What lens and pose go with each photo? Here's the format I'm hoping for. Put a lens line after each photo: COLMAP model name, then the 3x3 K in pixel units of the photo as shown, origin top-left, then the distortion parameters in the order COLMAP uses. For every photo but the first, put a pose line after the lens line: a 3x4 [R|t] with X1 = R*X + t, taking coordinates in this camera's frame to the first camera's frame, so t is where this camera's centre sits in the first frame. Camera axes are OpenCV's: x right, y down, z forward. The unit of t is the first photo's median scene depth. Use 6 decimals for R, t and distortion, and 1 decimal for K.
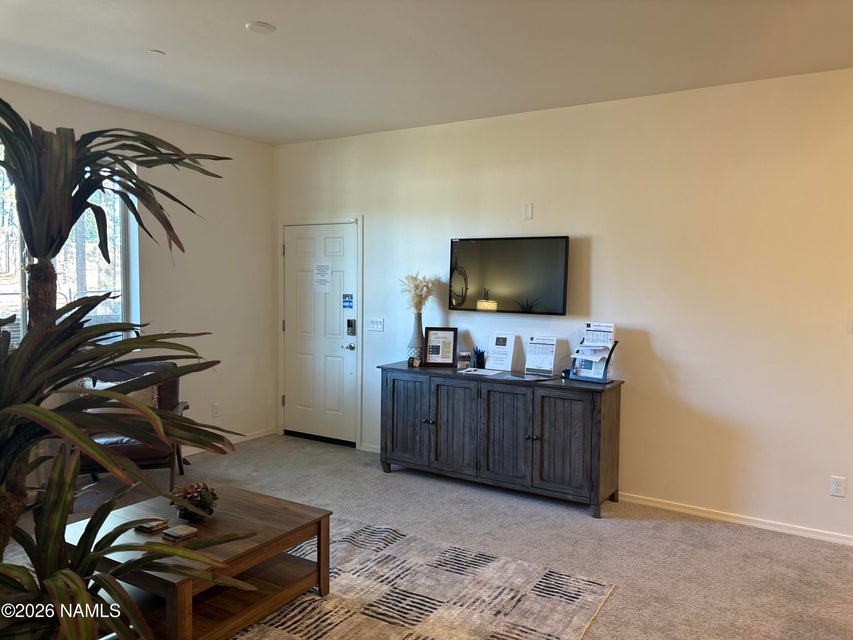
lens RADIAL K [[644.8, 0, 429.7], [0, 644.8, 317.9], [0, 0, 1]] dist [0.041225, -0.036737]
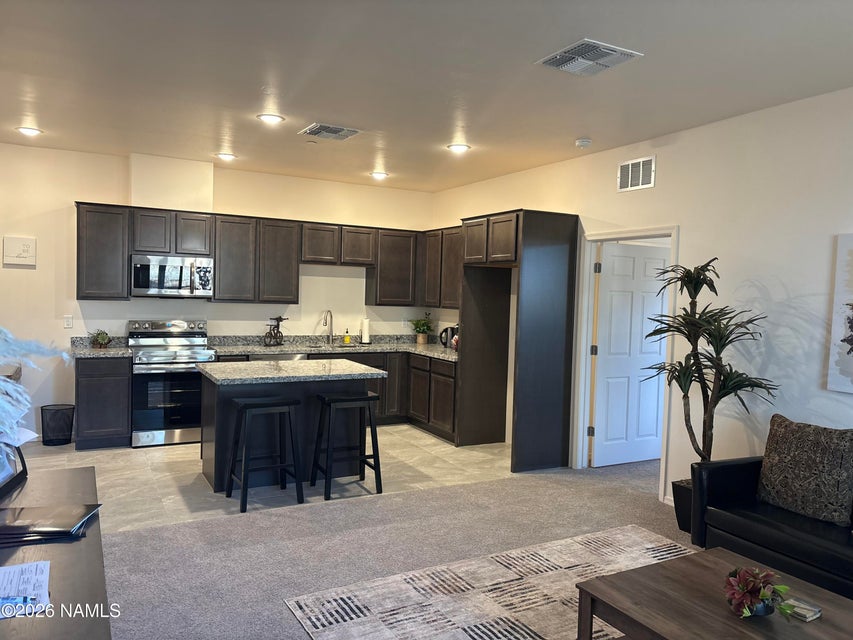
lens RADIAL K [[644.8, 0, 427.4], [0, 644.8, 324.6], [0, 0, 1]] dist [0.041225, -0.036737]
pose [[-0.865756, -0.062640, 0.496530, -0.390546], [-0.009266, 0.993972, 0.109239, -0.118822], [-0.500380, 0.089974, -0.861118, 1.843199]]
